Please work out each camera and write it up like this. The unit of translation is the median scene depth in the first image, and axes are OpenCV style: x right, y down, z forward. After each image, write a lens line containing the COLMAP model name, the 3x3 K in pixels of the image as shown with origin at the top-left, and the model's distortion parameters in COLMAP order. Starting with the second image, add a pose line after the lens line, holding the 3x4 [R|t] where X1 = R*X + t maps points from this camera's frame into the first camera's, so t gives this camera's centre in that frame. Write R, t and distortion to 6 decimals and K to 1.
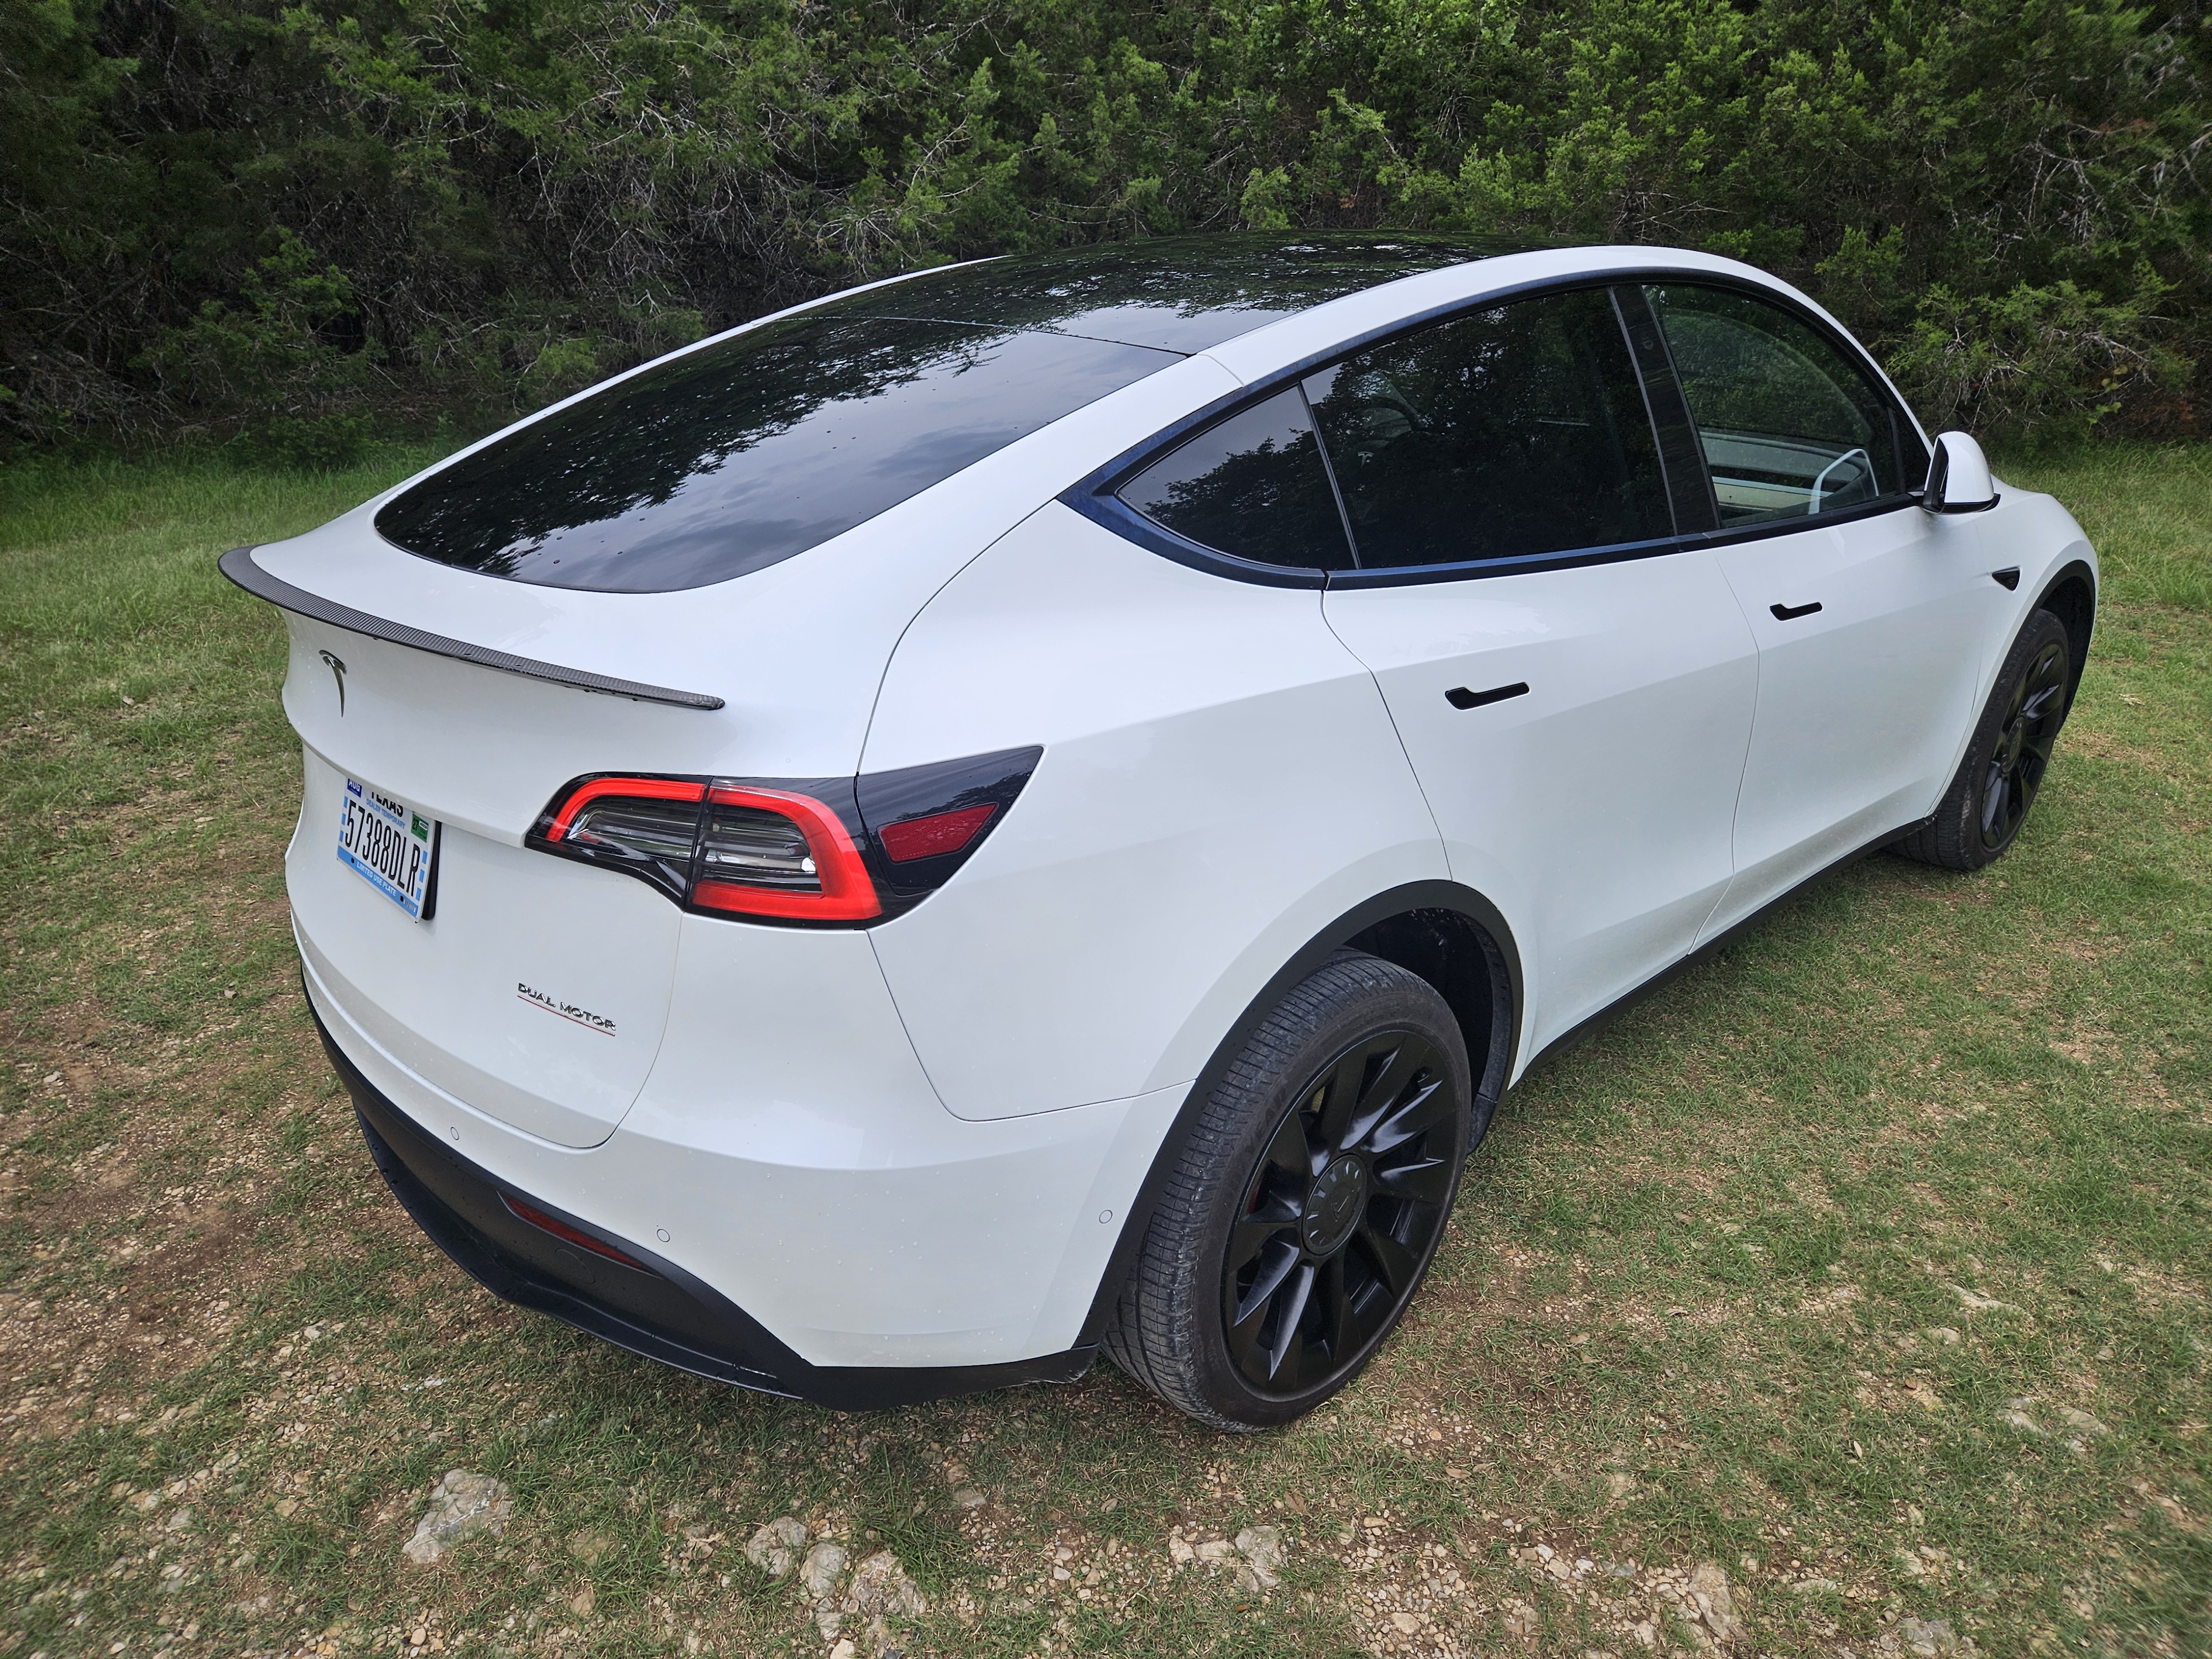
lens RADIAL K [[1471.2, 0, 1108.3], [0, 1471.2, 837.7], [0, 0, 1]] dist [0.064895, -0.052762]
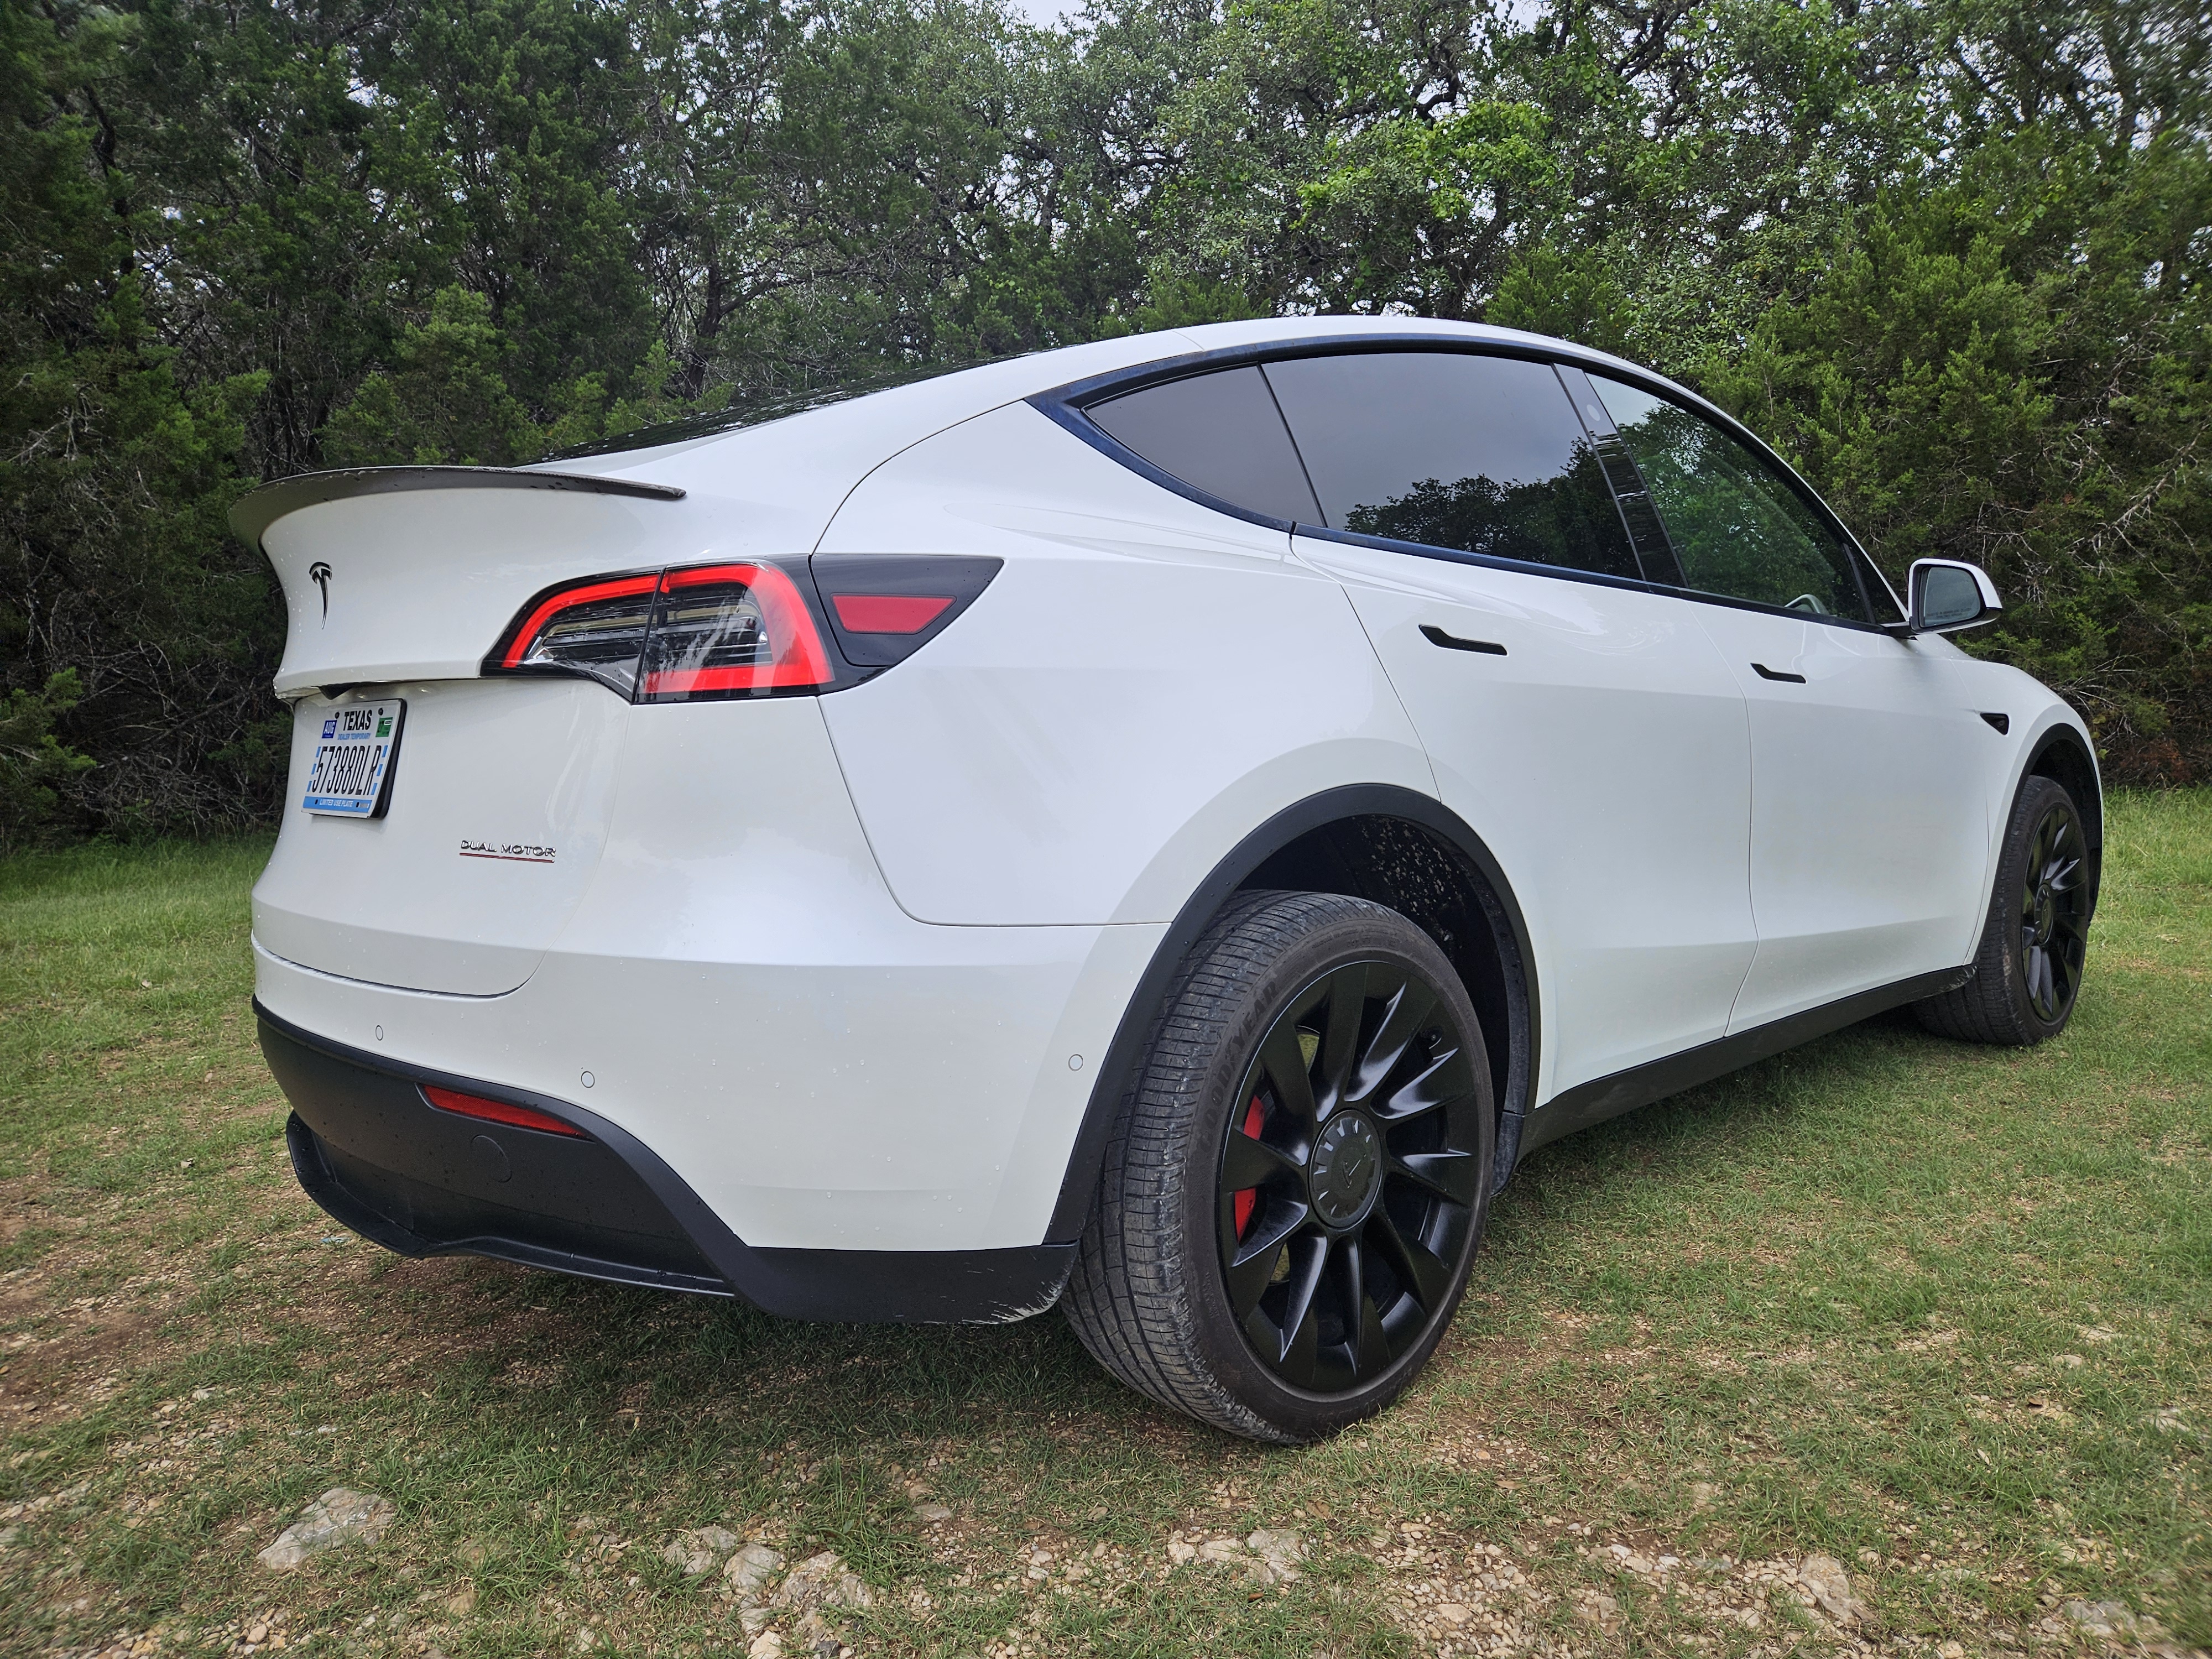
lens RADIAL K [[1471.2, 0, 1123.5], [0, 1471.2, 835.7], [0, 0, 1]] dist [0.064895, -0.052762]
pose [[0.999561, -0.026004, -0.014173, 0.036886], [0.020503, 0.952951, -0.302431, 0.334318], [0.021371, 0.302008, 0.953066, 0.078656]]
